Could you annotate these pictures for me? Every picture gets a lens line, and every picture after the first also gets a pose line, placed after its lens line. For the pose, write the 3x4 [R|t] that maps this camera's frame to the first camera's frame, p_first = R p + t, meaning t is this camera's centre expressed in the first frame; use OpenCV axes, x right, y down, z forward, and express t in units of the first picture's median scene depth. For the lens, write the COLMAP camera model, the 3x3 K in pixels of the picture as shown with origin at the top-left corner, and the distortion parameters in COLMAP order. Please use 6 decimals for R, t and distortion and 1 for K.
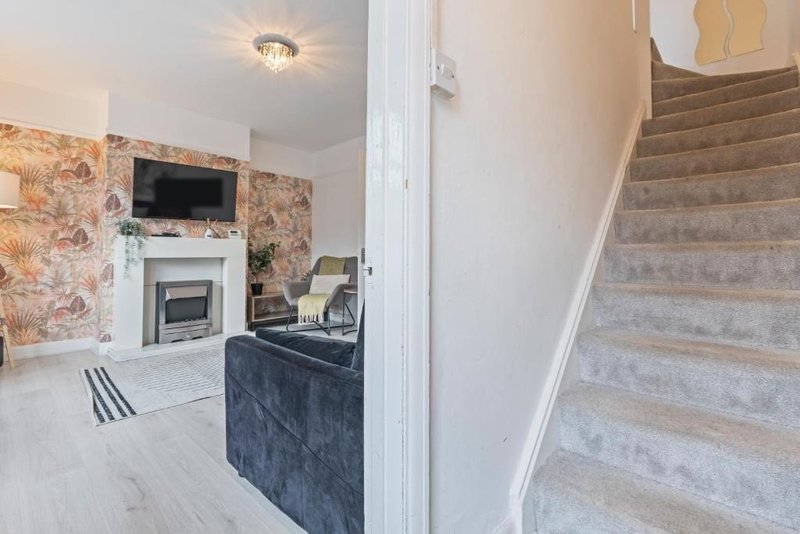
lens RADIAL K [[367.0, 0, 400.0], [0, 367.0, 253.4], [0, 0, 1]] dist [-0.000056, -0.000069]
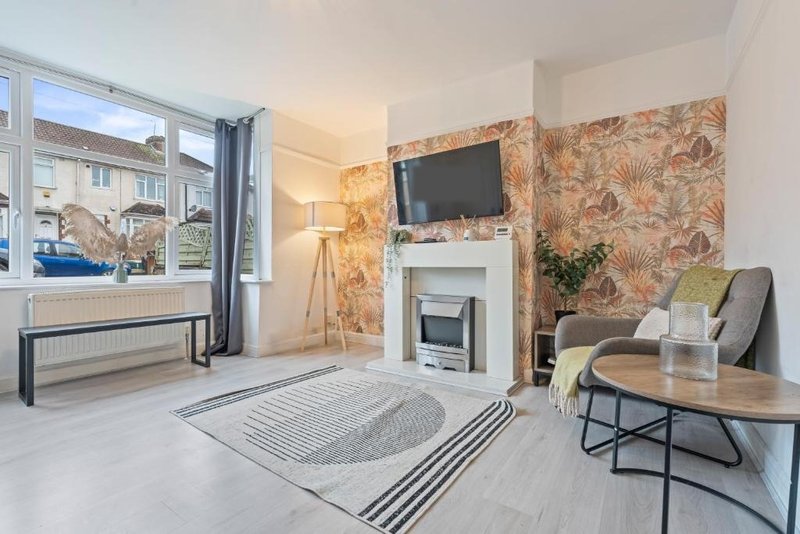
lens RADIAL K [[372.8, 0, 399.1], [0, 372.8, 271.2], [0, 0, 1]] dist [0.001517, 0.000351]
pose [[0.131178, 0.011755, -0.991289, 0.220314], [0.000206, 0.999929, 0.011885, 0.010487], [0.991359, -0.001763, 0.131166, 0.771156]]
